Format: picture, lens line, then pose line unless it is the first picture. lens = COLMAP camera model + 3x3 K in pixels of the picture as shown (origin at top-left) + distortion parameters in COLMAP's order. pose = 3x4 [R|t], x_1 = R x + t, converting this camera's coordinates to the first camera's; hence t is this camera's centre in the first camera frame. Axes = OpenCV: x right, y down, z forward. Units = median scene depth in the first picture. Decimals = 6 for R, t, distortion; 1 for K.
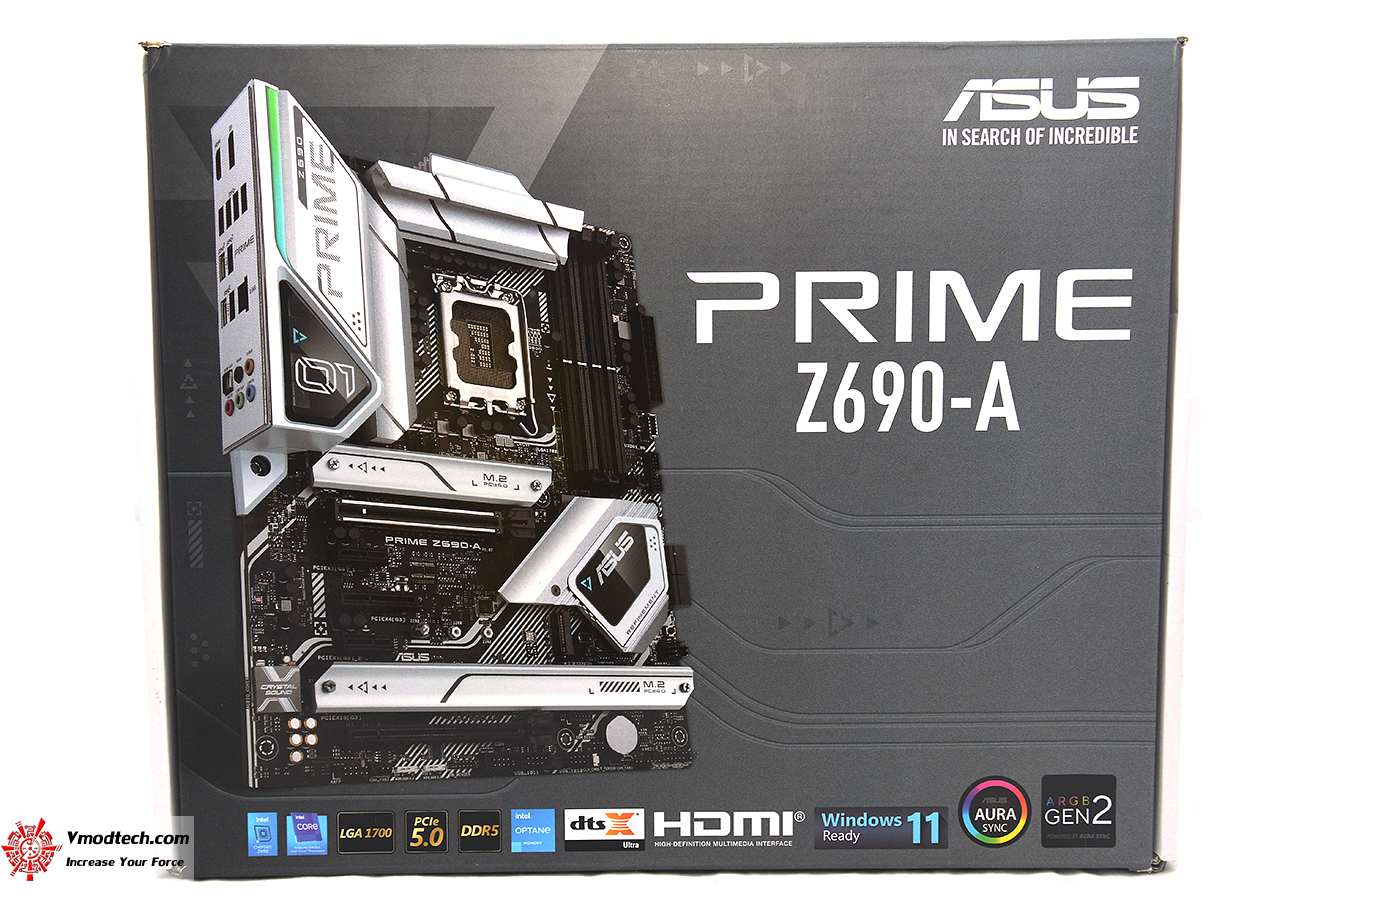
lens RADIAL K [[1660.2, 0, 707.4], [0, 1660.2, 419.3], [0, 0, 1]] dist [0.188240, 0.000000]
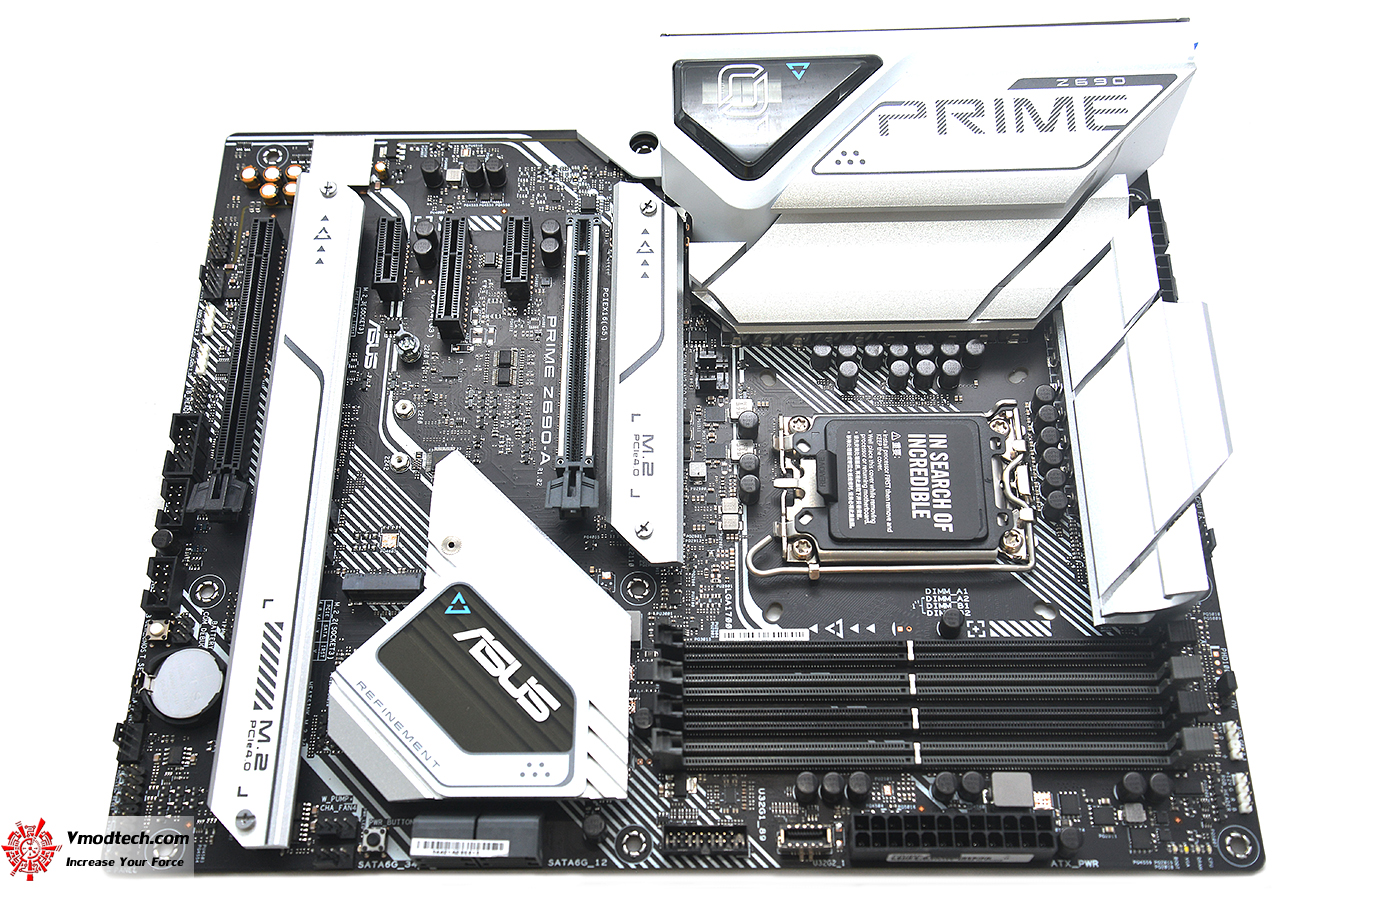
lens RADIAL K [[1487.6, 0, 678.9], [0, 1487.6, 455.2], [0, 0, 1]] dist [0.067200, 0.000000]
pose [[-0.138994, 0.405532, -0.903452, 0.357689], [-0.935633, 0.245126, 0.253975, -0.112308], [0.324454, 0.880601, 0.345358, 0.837703]]
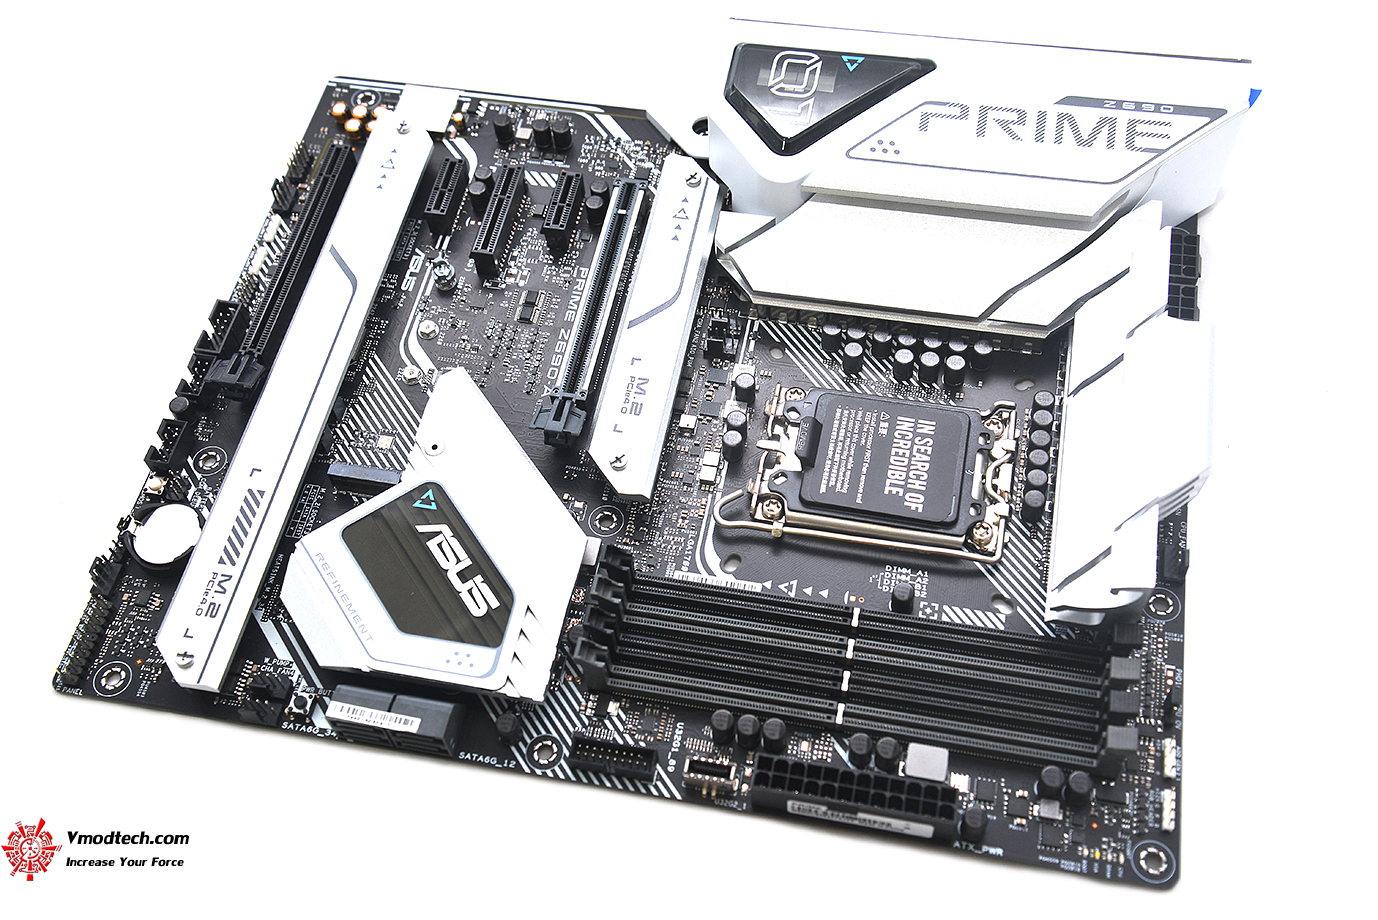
lens RADIAL K [[1487.6, 0, 677.6], [0, 1487.6, 457.6], [0, 0, 1]] dist [0.067200, 0.000000]
pose [[-0.306739, 0.280339, -0.909572, 0.376768], [-0.927614, 0.125984, 0.351652, -0.169793], [0.213173, 0.951598, 0.221402, 0.922806]]
